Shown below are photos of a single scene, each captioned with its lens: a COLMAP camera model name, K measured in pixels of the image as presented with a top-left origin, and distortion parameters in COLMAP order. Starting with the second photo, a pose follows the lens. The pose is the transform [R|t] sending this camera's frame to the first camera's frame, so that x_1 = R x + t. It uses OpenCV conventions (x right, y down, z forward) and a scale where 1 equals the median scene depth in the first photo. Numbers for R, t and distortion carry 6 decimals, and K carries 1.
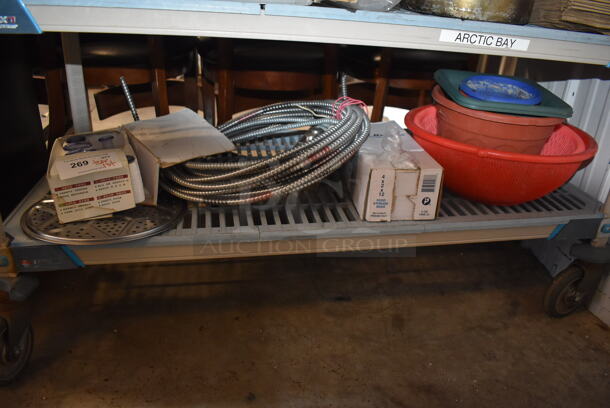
lens RADIAL K [[478.9, 0, 308.4], [0, 478.9, 206.2], [0, 0, 1]] dist [-0.102162, 0.014136]
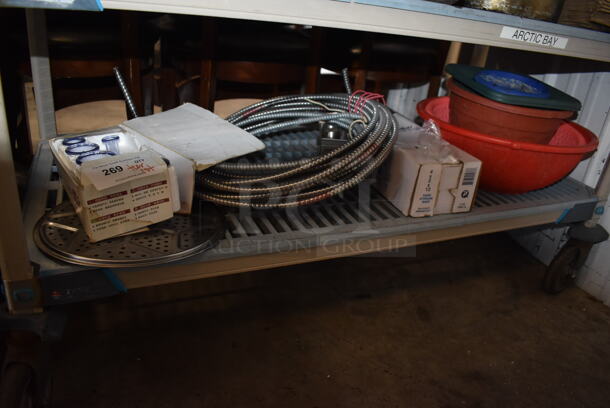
lens RADIAL K [[478.9, 0, 308.6], [0, 478.9, 205.6], [0, 0, 1]] dist [-0.102162, 0.014136]
pose [[0.972830, -0.054718, 0.224963, -0.311197], [0.051142, 0.998456, 0.021697, -0.025007], [-0.225803, -0.009602, 0.974126, 0.088296]]
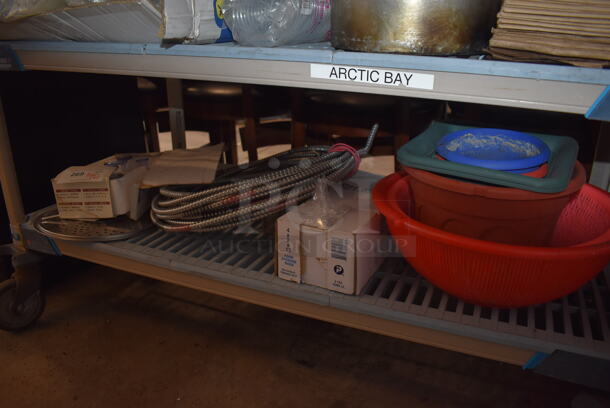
lens RADIAL K [[478.9, 0, 304.3], [0, 478.9, 203.8], [0, 0, 1]] dist [-0.102162, 0.014136]
pose [[0.825447, 0.148034, -0.544724, 0.641015], [-0.205633, 0.977550, -0.045947, -0.072998], [0.525693, 0.149940, 0.837356, 0.259202]]
